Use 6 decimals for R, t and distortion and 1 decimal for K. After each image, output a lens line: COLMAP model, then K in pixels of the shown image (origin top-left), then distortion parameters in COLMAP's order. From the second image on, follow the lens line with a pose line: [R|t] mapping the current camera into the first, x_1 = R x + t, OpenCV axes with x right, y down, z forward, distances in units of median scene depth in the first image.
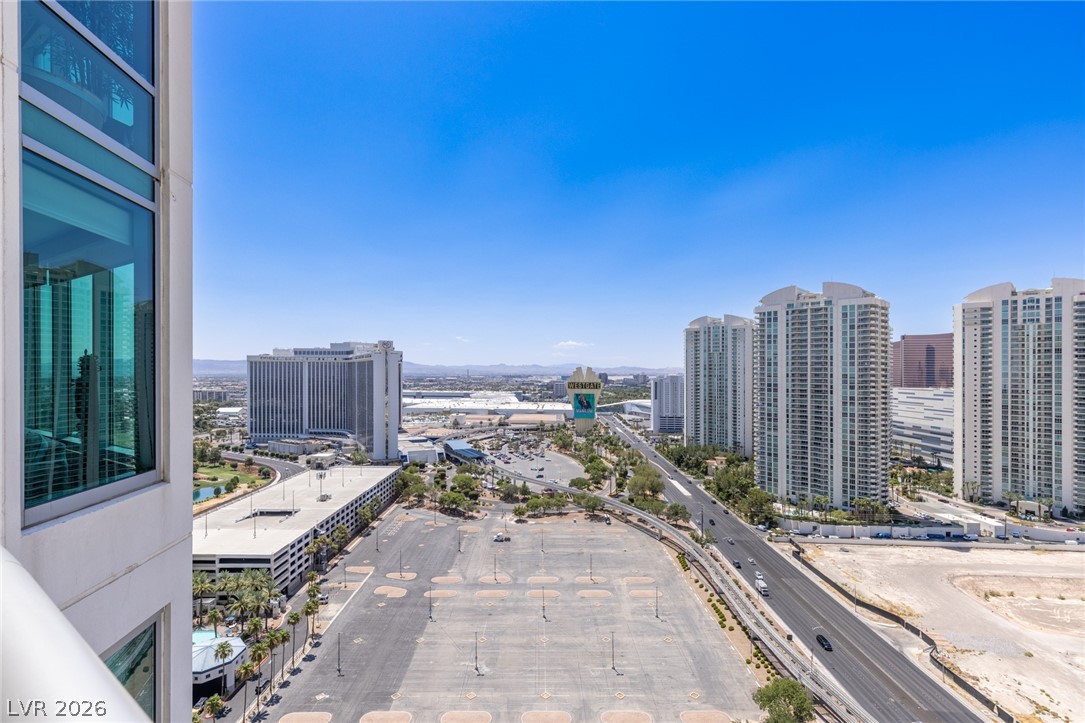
lens RADIAL K [[489.9, 0, 540.2], [0, 489.9, 356.8], [0, 0, 1]] dist [0.004134, -0.000786]
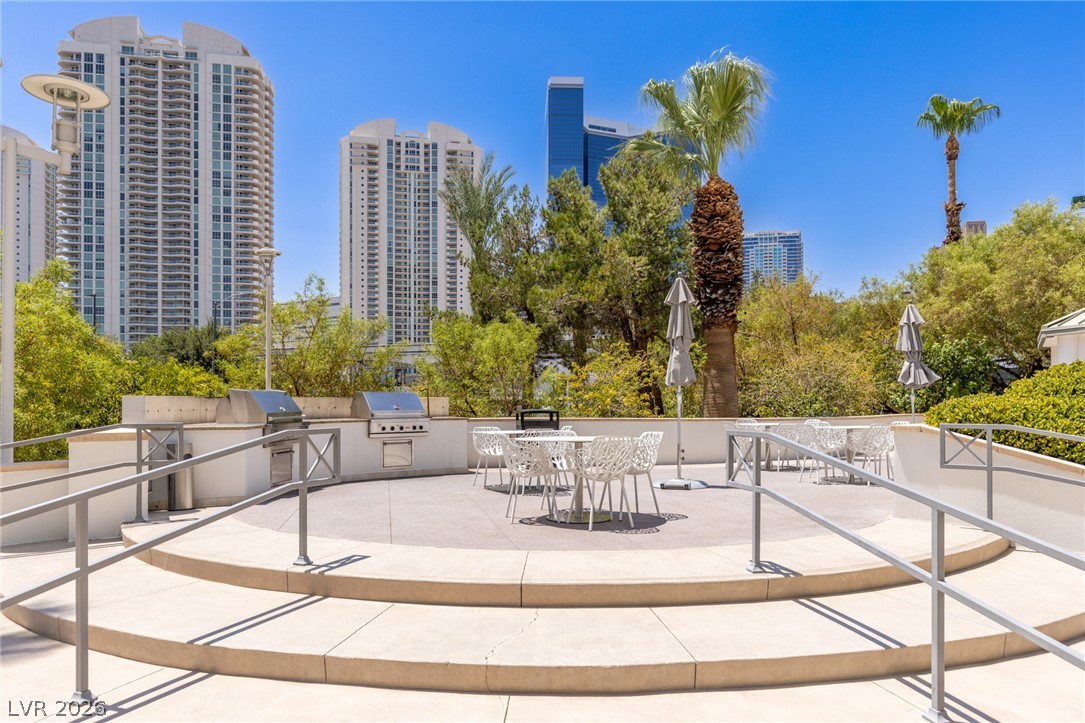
lens RADIAL K [[733.3, 0, 545.8], [0, 733.3, 390.3], [0, 0, 1]] dist [-0.003596, -0.002464]
pose [[0.516195, 0.003159, 0.856465, 0.031683], [-0.000669, 0.999994, -0.003285, 0.313716], [-0.856471, 0.001123, 0.516194, 0.146500]]
